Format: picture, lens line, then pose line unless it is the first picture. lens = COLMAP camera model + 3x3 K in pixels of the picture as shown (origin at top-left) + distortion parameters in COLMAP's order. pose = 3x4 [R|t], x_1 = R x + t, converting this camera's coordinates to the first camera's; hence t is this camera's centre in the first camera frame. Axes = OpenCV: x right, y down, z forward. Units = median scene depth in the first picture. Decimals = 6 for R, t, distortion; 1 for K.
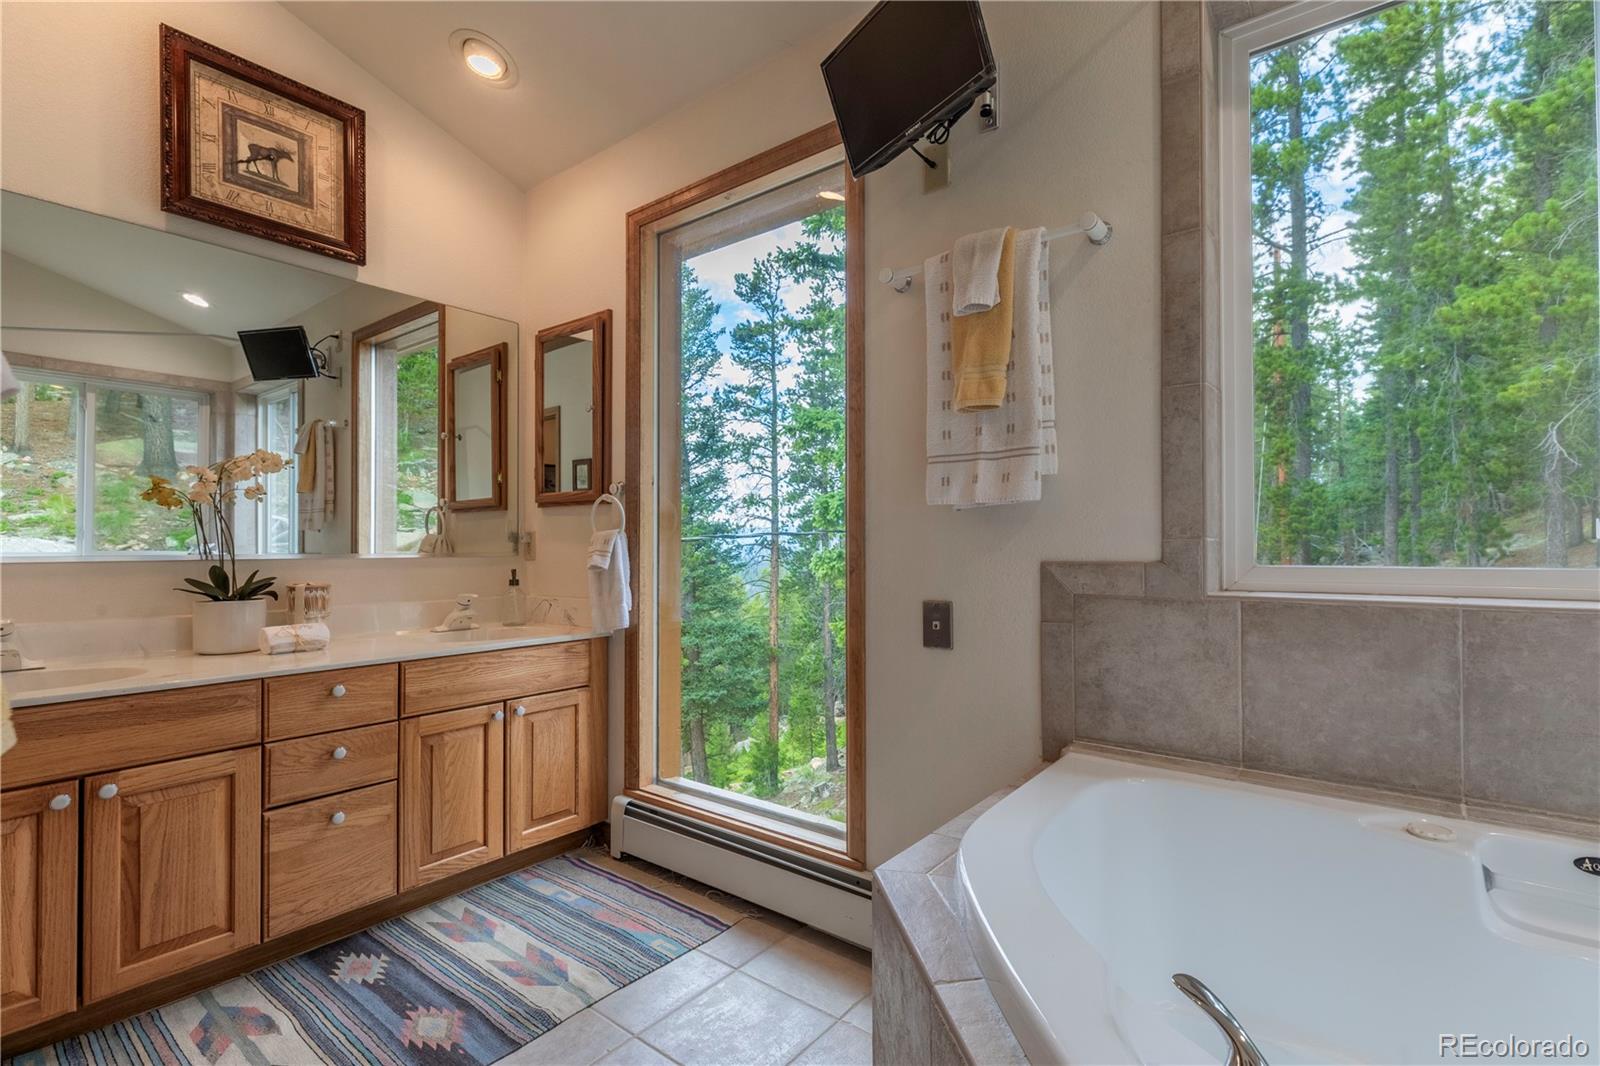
lens RADIAL K [[721.4, 0, 800.0], [0, 721.4, 533.0], [0, 0, 1]] dist [-0.000838, -0.000449]
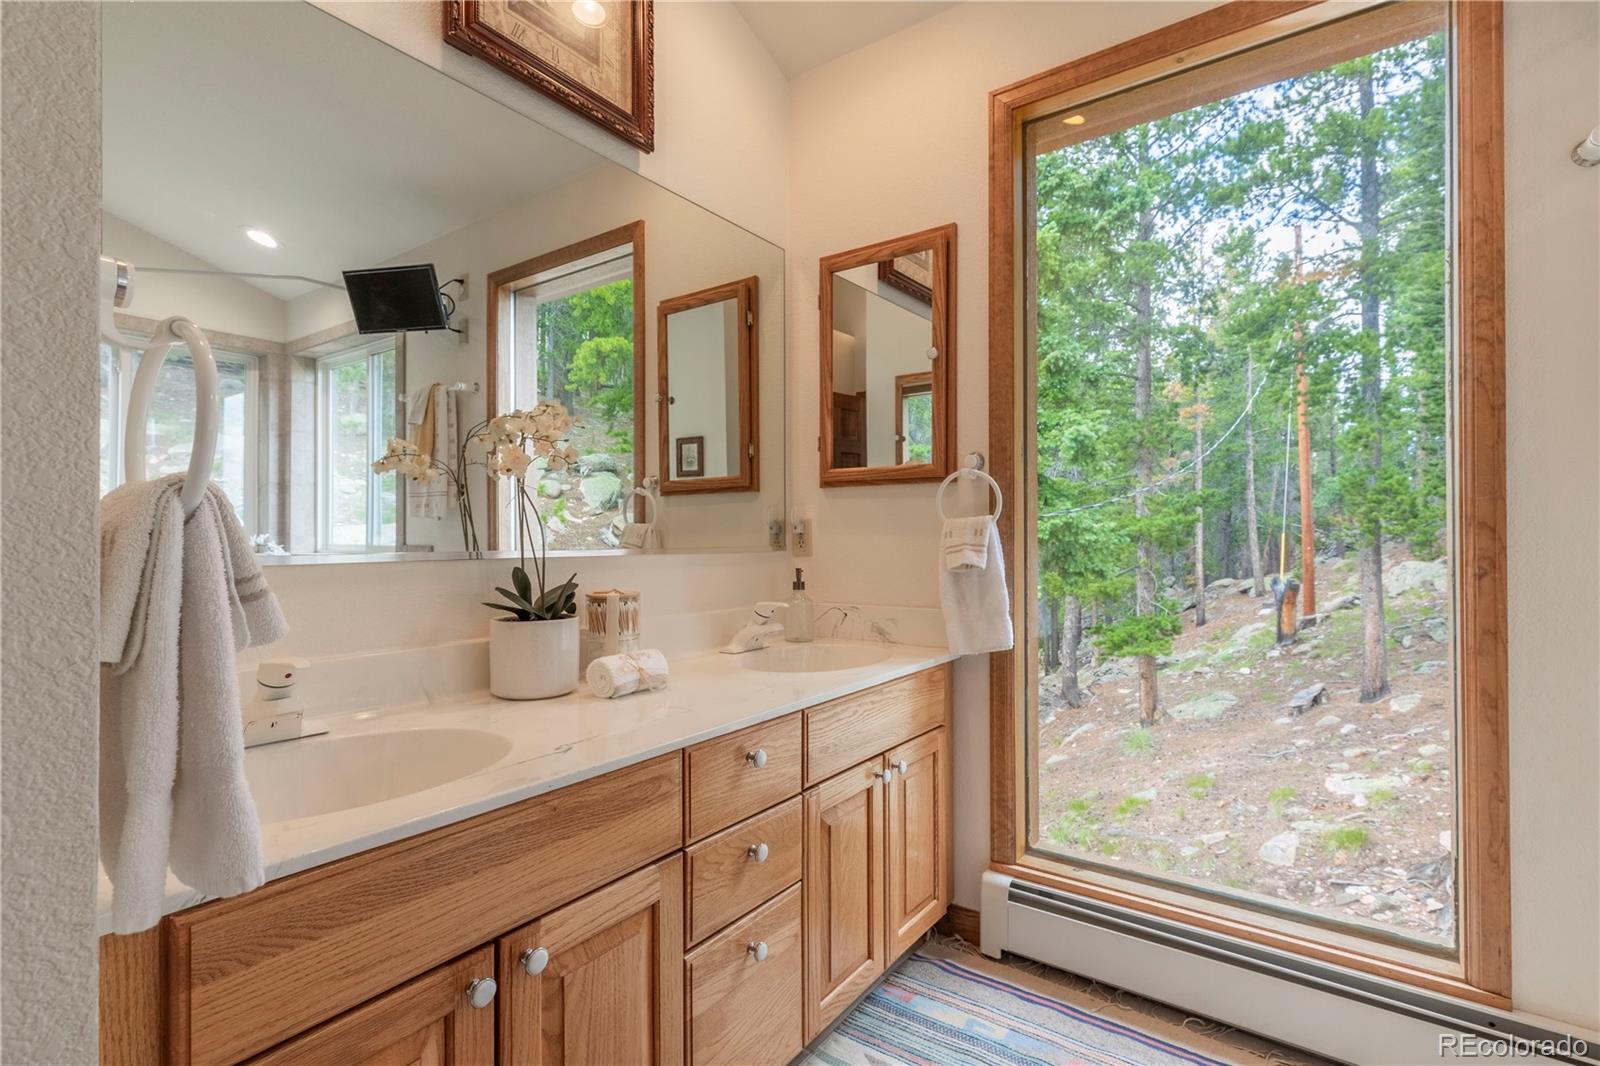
lens RADIAL K [[738.6, 0, 798.3], [0, 738.6, 525.8], [0, 0, 1]] dist [0.002843, 0.000198]
pose [[0.999319, -0.000338, 0.036889, -0.477406], [0.000223, 0.999995, 0.003137, 0.003206], [-0.036889, -0.003127, 0.999314, 0.245383]]
